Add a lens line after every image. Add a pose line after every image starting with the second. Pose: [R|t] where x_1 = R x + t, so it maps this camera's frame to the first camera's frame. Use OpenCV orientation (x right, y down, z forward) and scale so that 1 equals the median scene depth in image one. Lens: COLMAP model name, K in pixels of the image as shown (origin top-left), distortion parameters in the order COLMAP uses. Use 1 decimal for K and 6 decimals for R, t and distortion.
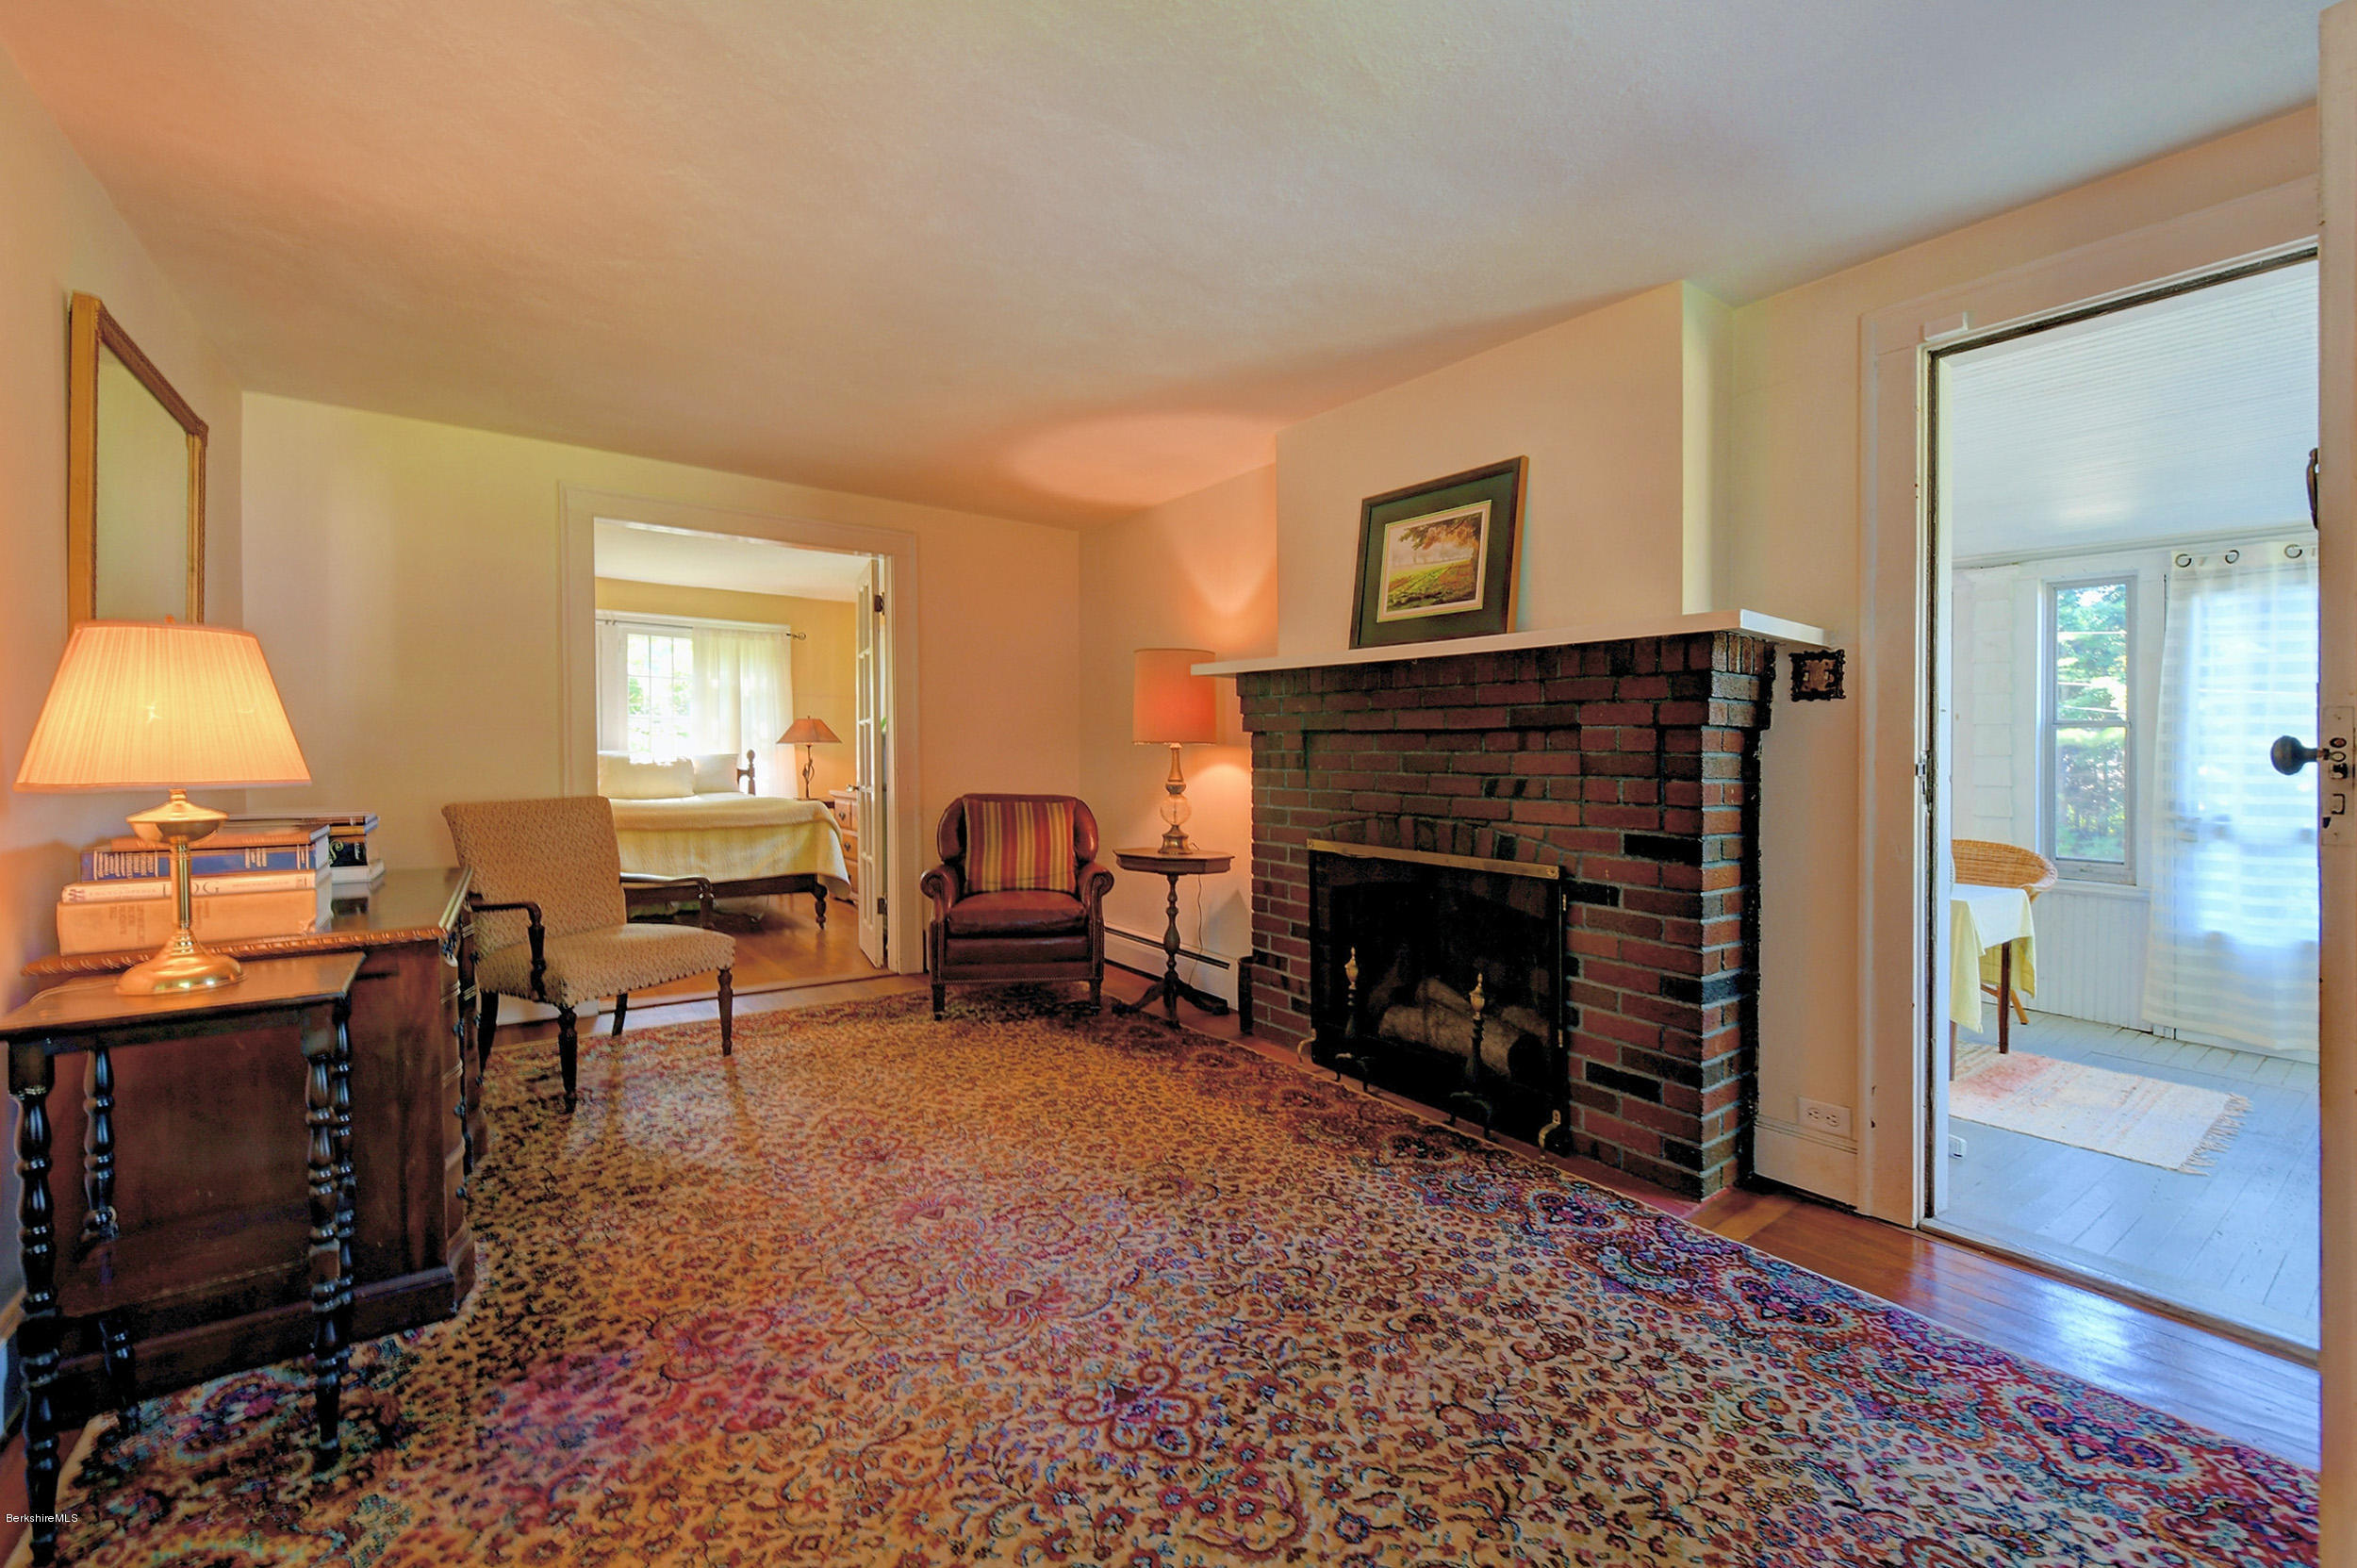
lens RADIAL K [[934.3, 0, 1195.4], [0, 934.3, 771.7], [0, 0, 1]] dist [-0.002358, -0.000419]
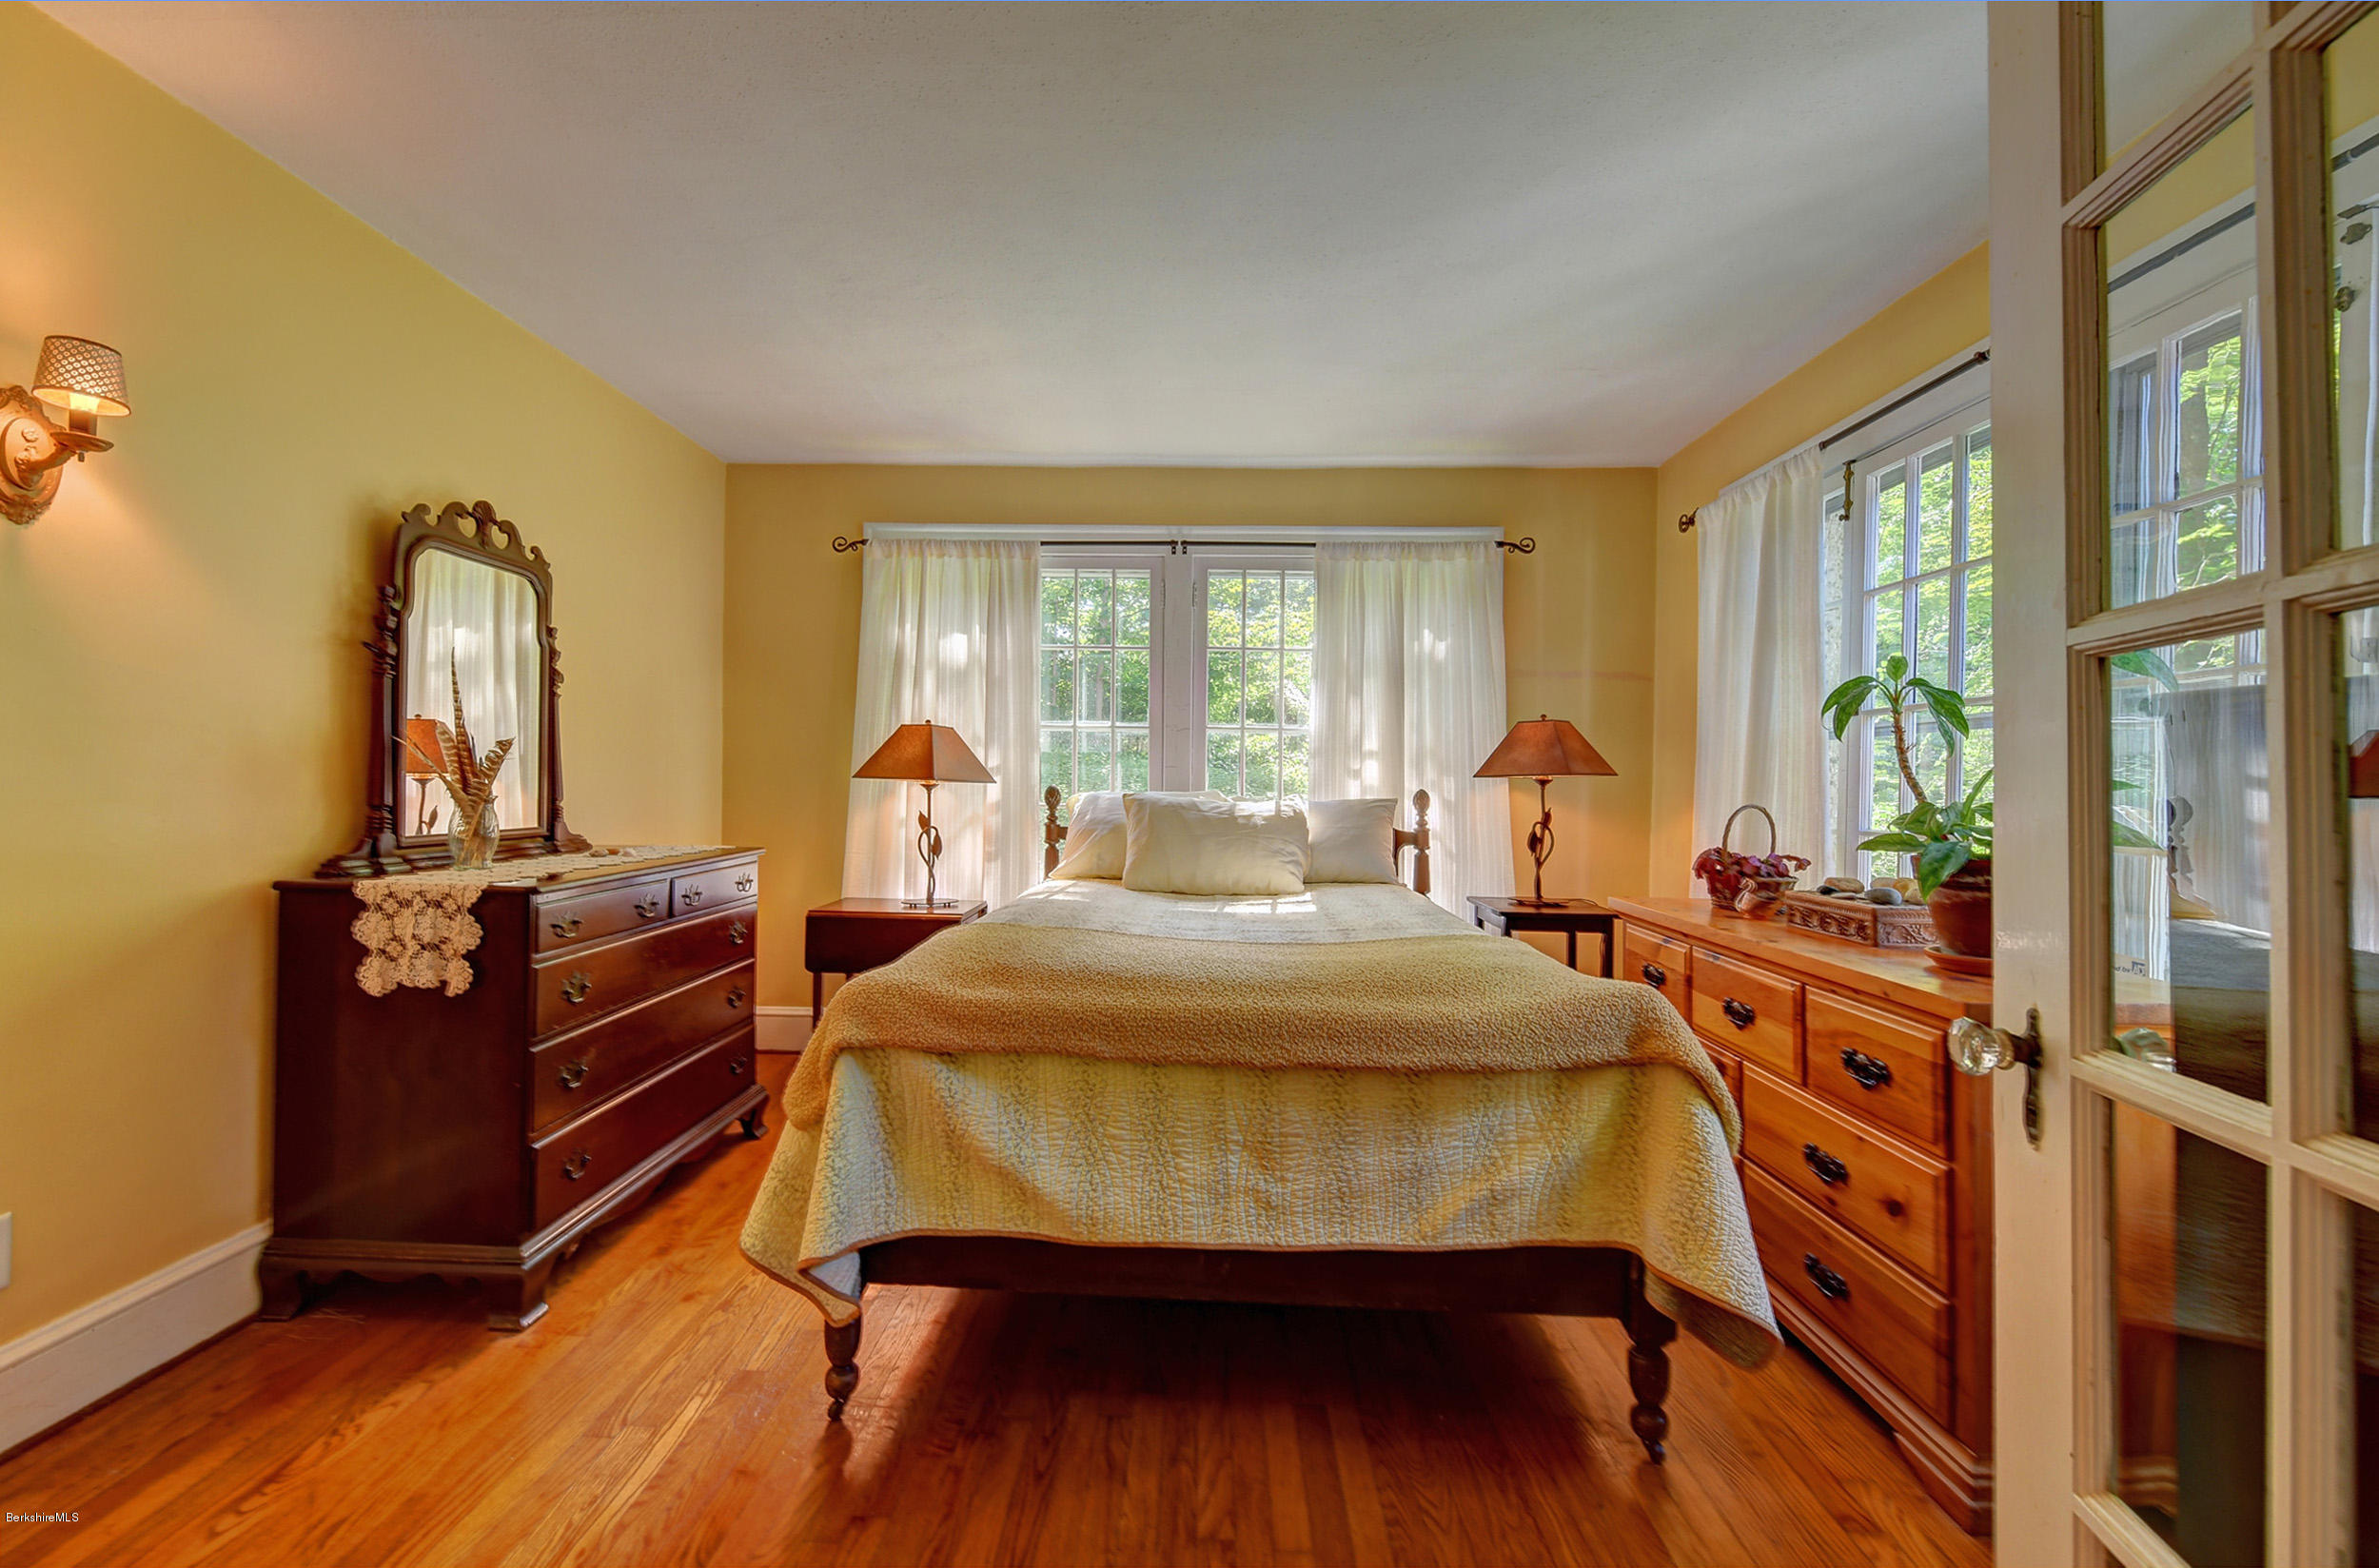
lens RADIAL K [[1034.3, 0, 1193.1], [0, 1034.3, 788.8], [0, 0, 1]] dist [0.005216, 0.000090]
pose [[0.788591, 0.004904, -0.614898, -0.261090], [-0.017096, 0.999757, -0.013951, -0.016204], [0.614680, 0.021514, 0.788483, 0.549631]]
